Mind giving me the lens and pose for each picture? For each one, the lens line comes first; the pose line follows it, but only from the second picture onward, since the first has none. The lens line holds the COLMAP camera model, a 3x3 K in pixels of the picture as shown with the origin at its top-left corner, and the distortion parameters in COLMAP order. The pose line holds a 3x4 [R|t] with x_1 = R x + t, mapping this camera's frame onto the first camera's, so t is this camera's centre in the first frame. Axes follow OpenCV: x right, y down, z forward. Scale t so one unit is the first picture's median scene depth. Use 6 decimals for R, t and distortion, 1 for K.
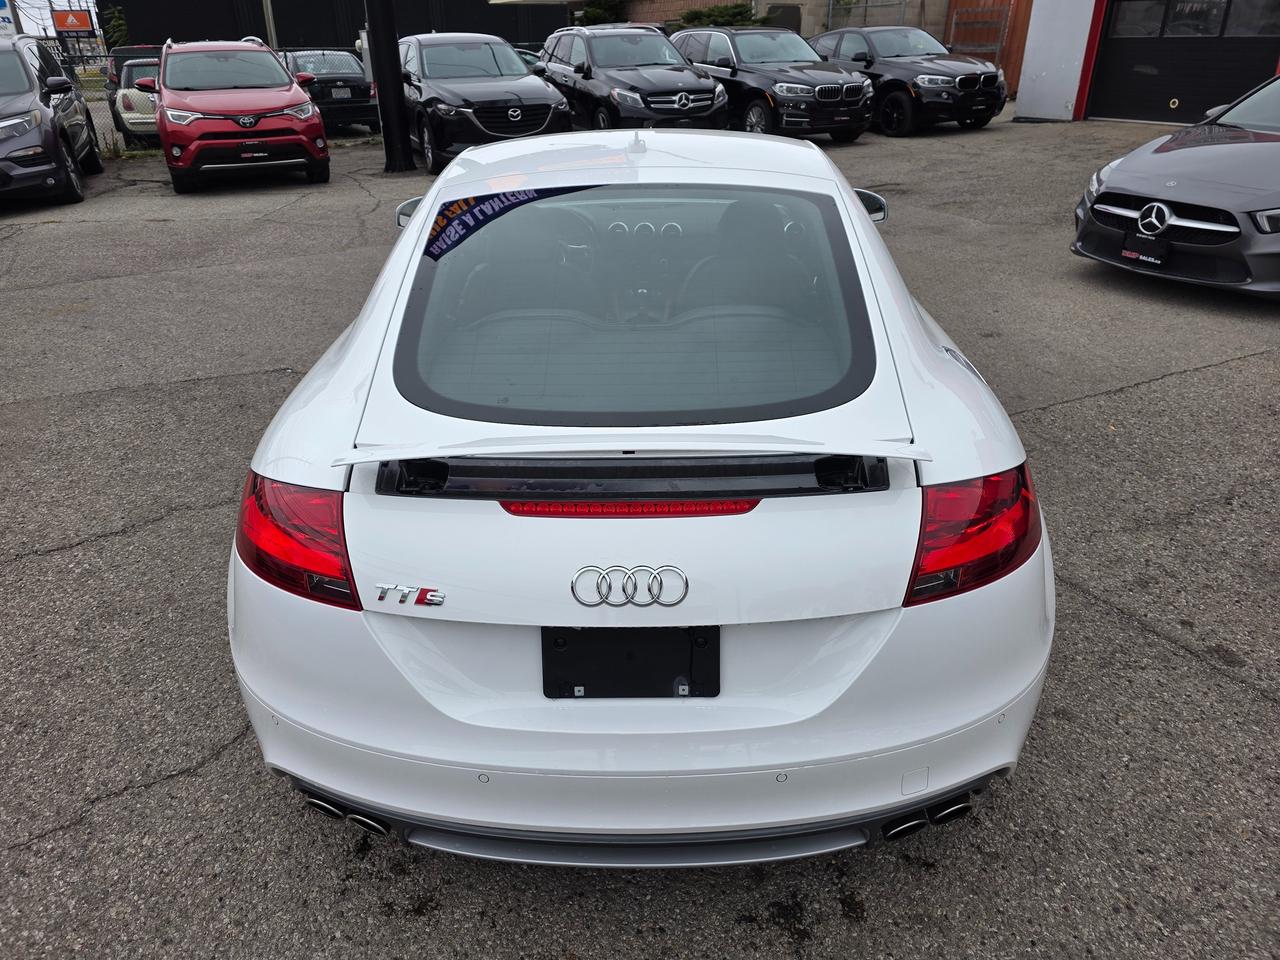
lens RADIAL K [[856.9, 0, 626.6], [0, 856.9, 467.8], [0, 0, 1]] dist [0.056959, -0.053648]
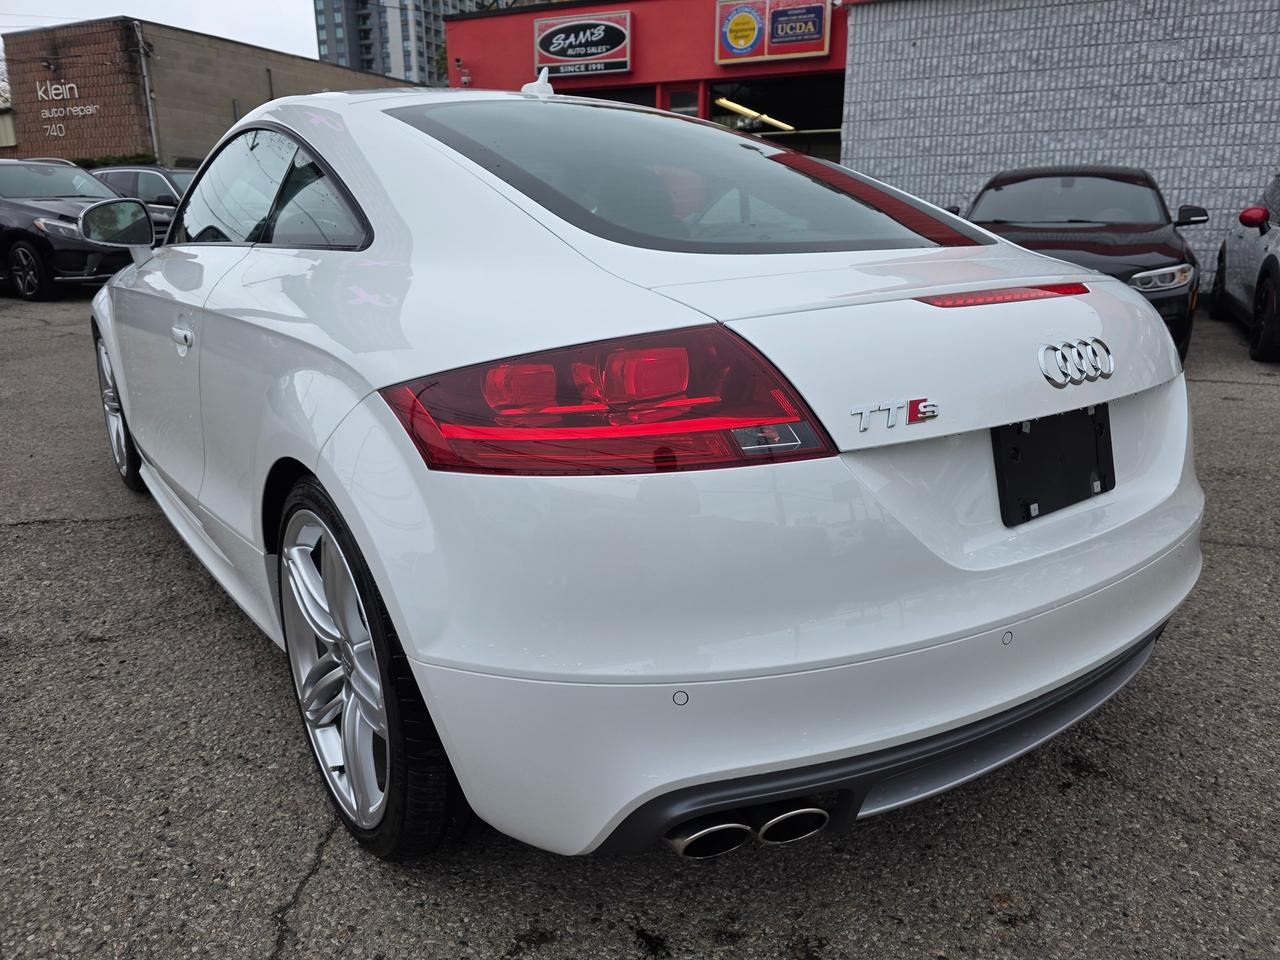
lens RADIAL K [[863.9, 0, 640.0], [0, 863.9, 480.0], [0, 0, 1]] dist [0.054798, -0.054015]
pose [[0.785698, -0.160426, 0.597447, -0.651144], [0.260989, 0.961591, -0.085019, 0.153899], [-0.560860, 0.222726, 0.797389, 0.400635]]
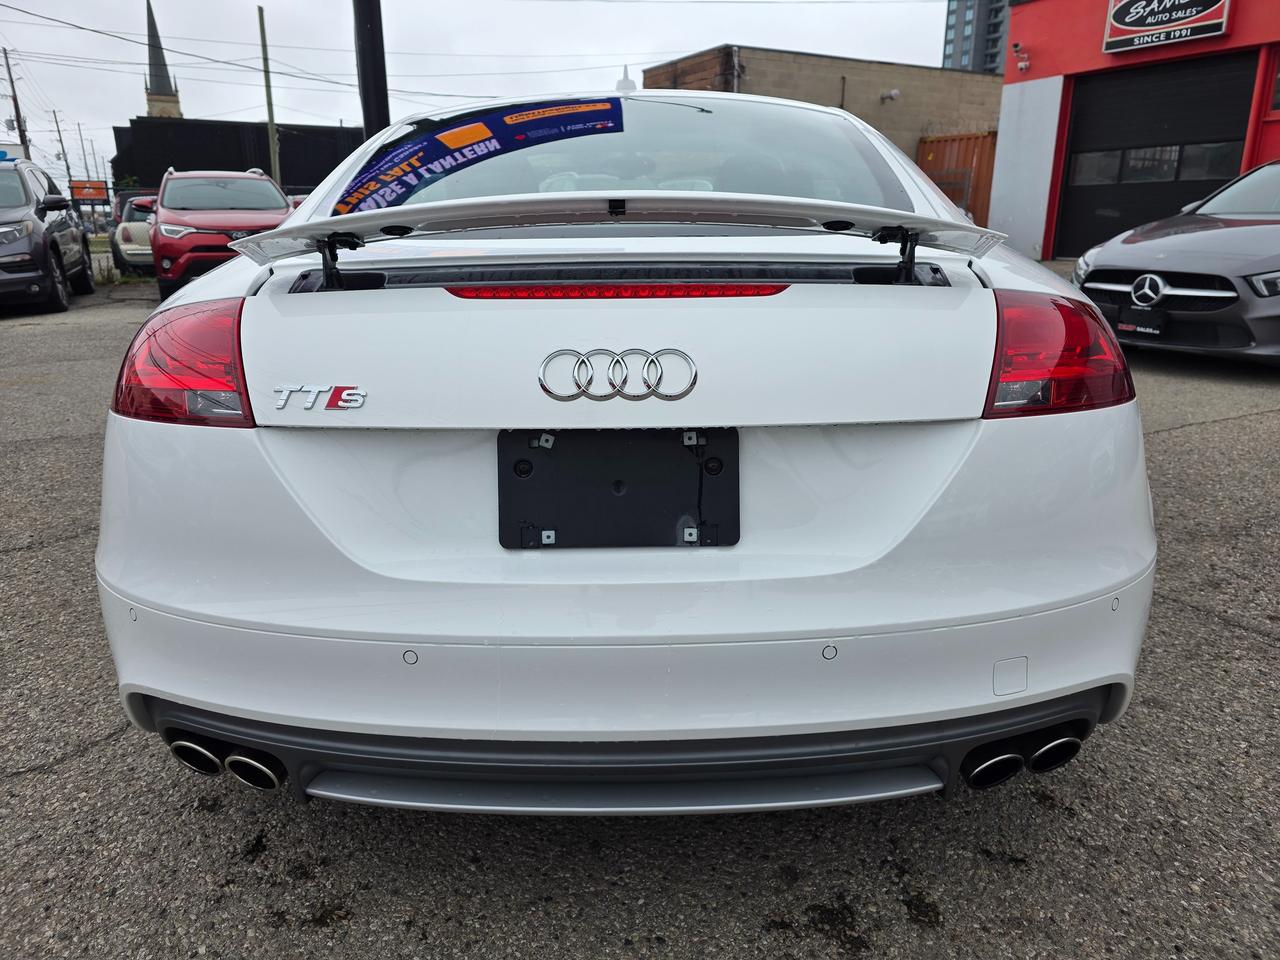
lens RADIAL K [[861.8, 0, 629.3], [0, 861.8, 465.7], [0, 0, 1]] dist [0.052585, -0.051296]
pose [[0.999808, 0.004921, 0.018942, -0.000169], [-0.001411, 0.983483, -0.180997, 0.251085], [-0.019520, 0.180936, 0.983301, 0.202588]]
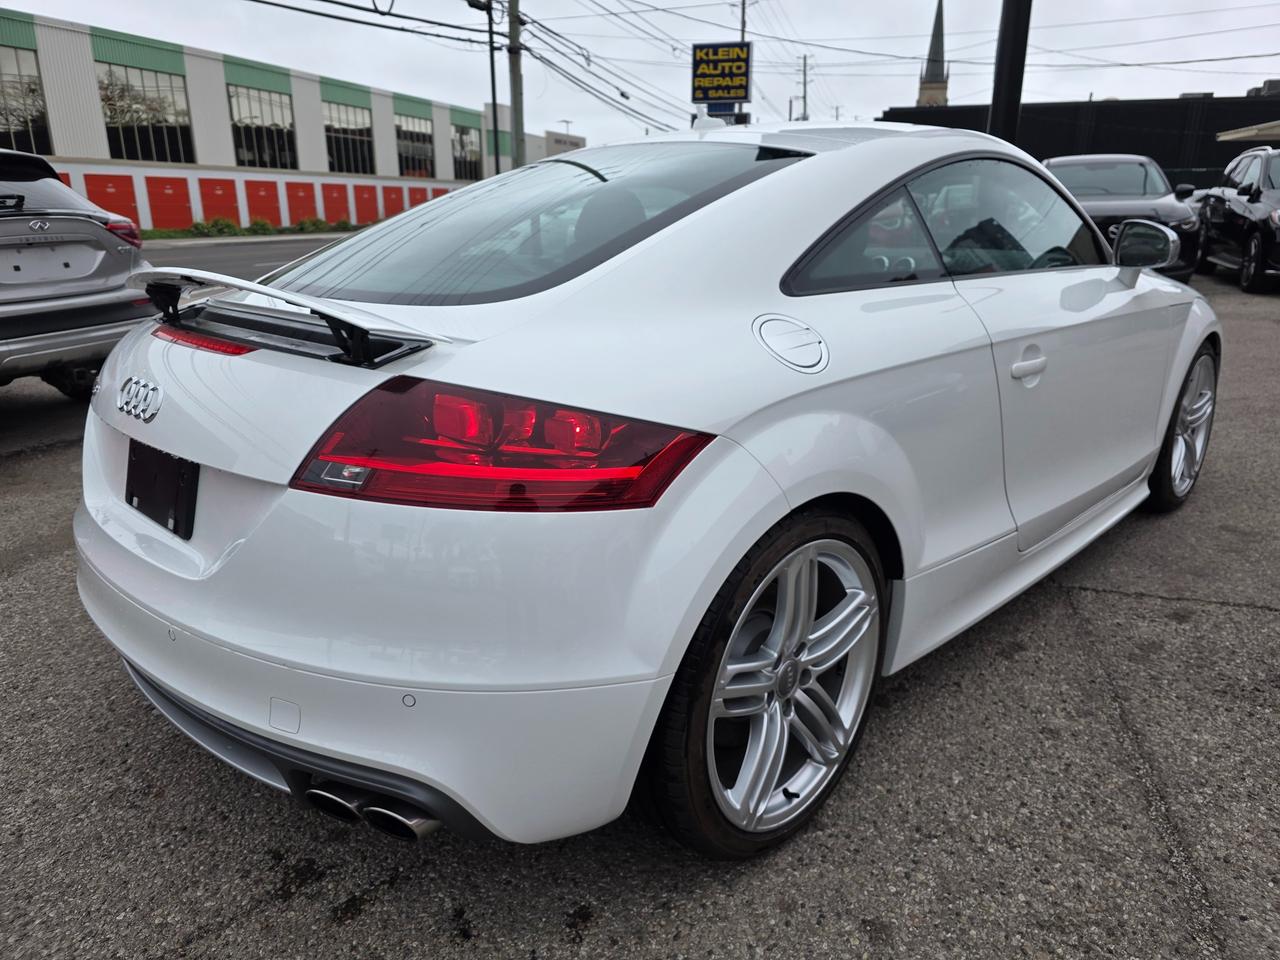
lens RADIAL K [[856.9, 0, 626.6], [0, 856.9, 467.8], [0, 0, 1]] dist [0.056959, -0.053648]
pose [[0.726944, 0.201758, -0.656388, 0.828951], [-0.301082, 0.952734, -0.040599, 0.059598], [0.617172, 0.227140, 0.753330, 0.412915]]
